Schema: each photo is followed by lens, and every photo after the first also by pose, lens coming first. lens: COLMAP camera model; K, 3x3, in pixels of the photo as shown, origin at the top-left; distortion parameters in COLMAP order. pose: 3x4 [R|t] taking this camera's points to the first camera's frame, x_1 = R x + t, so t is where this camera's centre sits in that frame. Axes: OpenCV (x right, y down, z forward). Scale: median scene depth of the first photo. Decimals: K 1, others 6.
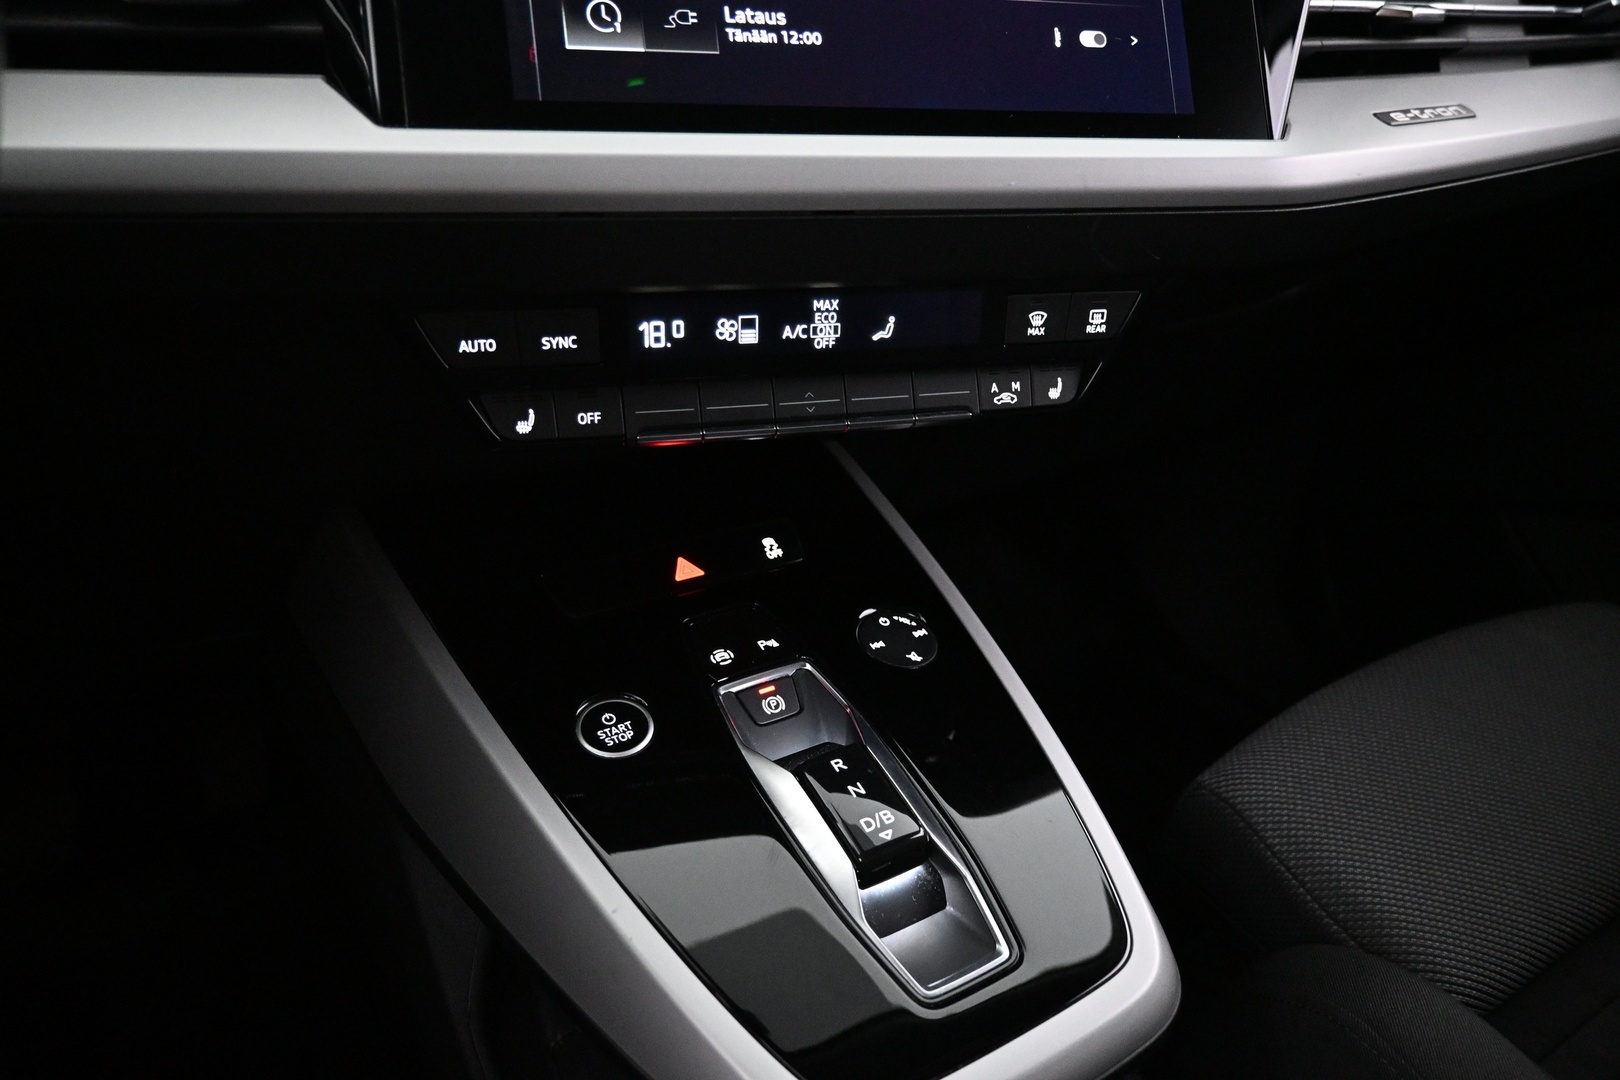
lens RADIAL K [[1123.2, 0, 809.9], [0, 1123.2, 538.7], [0, 0, 1]] dist [-0.003107, 0.004188]
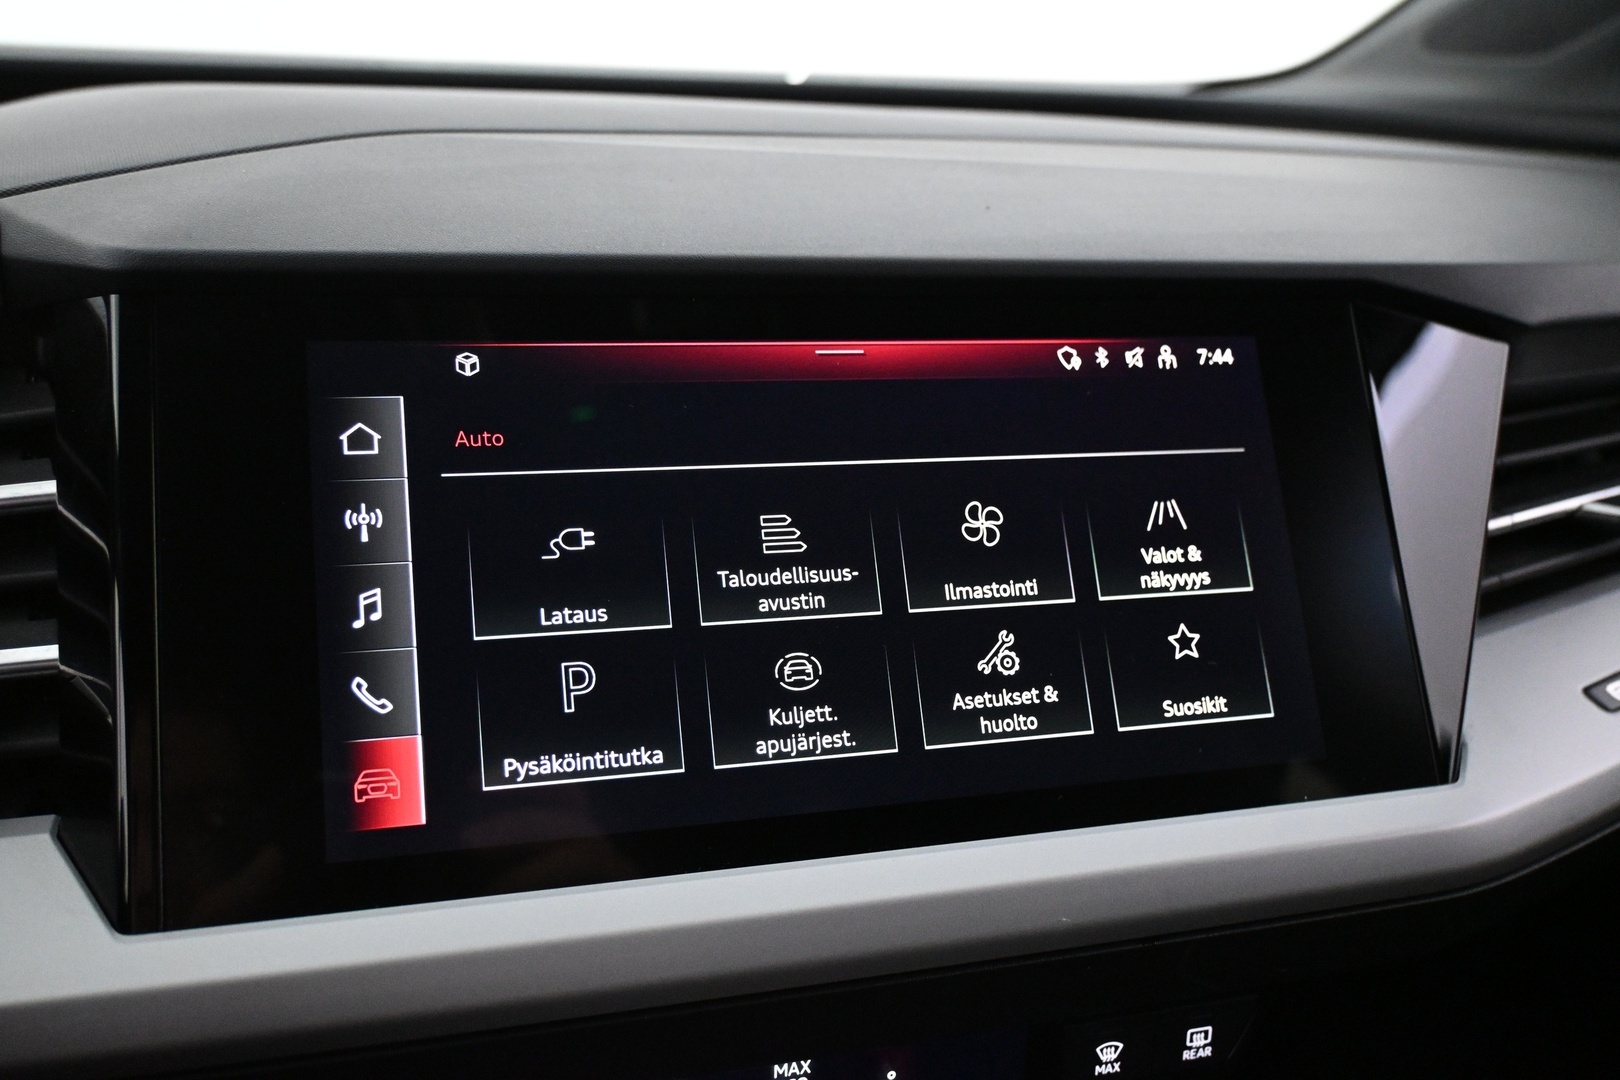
lens RADIAL K [[1490.0, 0, 813.6], [0, 1490.0, 538.7], [0, 0, 1]] dist [0.012019, 0.000000]
pose [[0.999862, 0.002017, -0.016501, 0.038780], [-0.004733, 0.986077, -0.166220, -0.349854], [0.015936, 0.166275, 0.985951, 0.058569]]
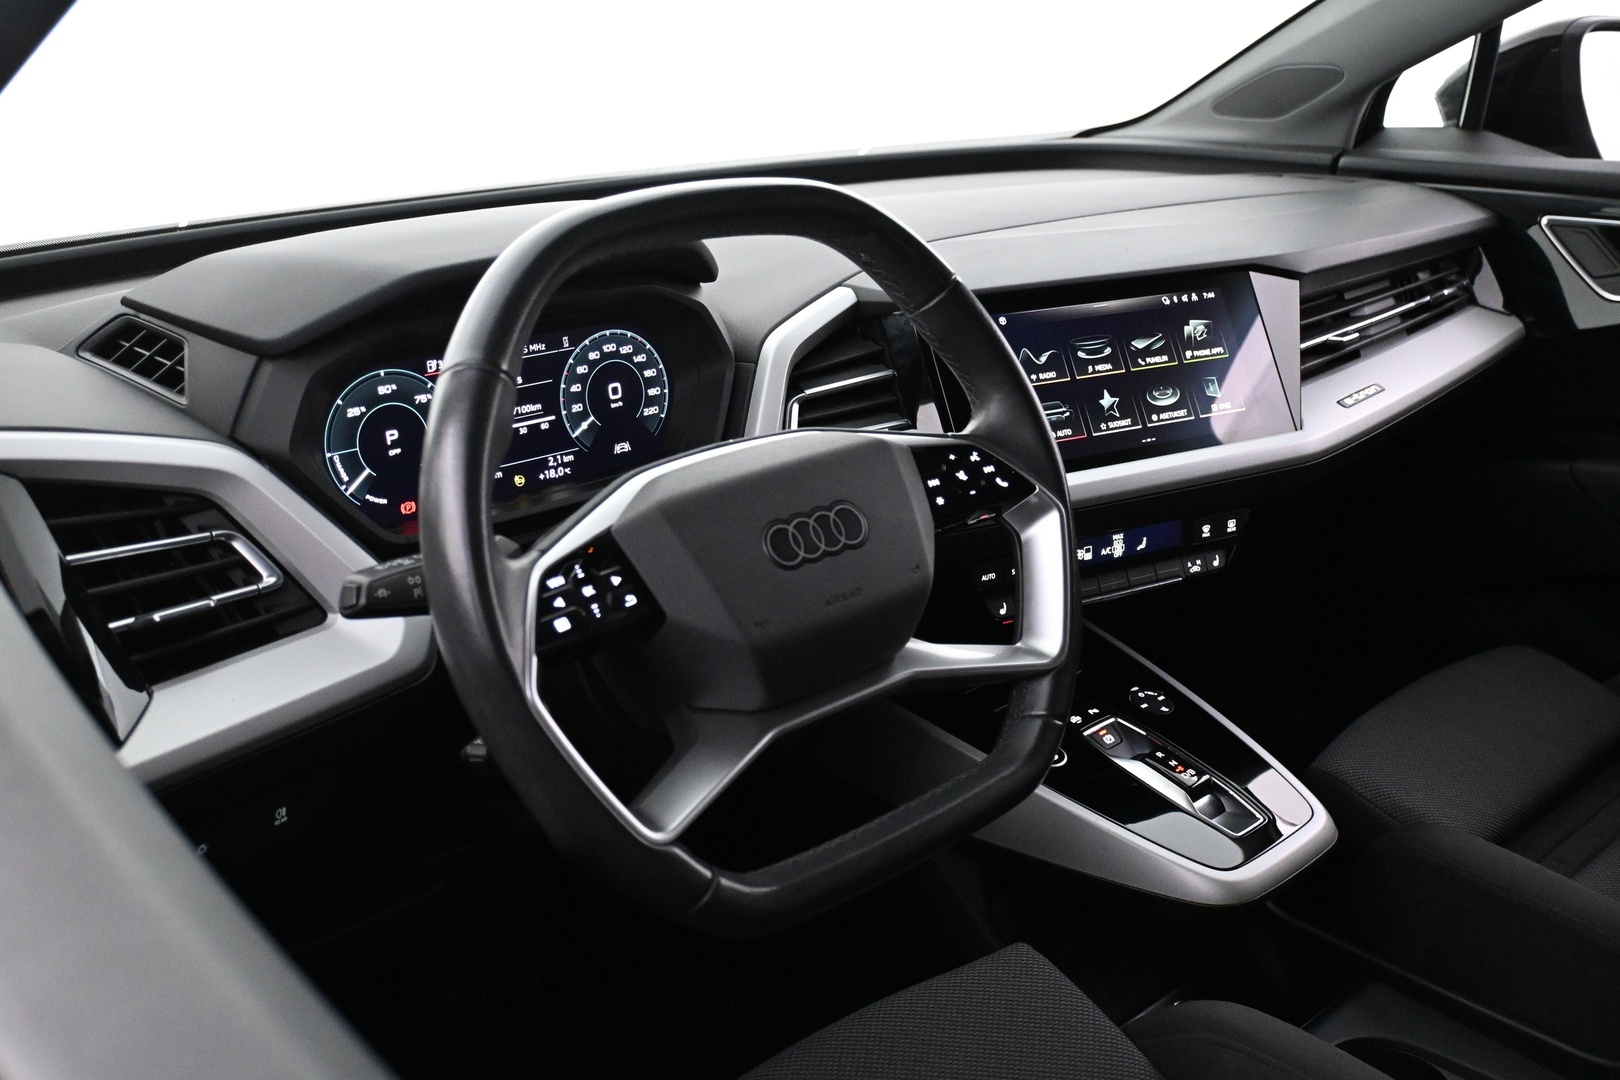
lens RADIAL K [[1504.9, 0, 807.2], [0, 1504.9, 551.7], [0, 0, 1]] dist [-0.020900, 0.000000]
pose [[0.983030, -0.124256, 0.134954, -0.882628], [0.141466, 0.981832, -0.126462, 0.087773], [-0.116788, 0.143407, 0.982749, -1.591539]]
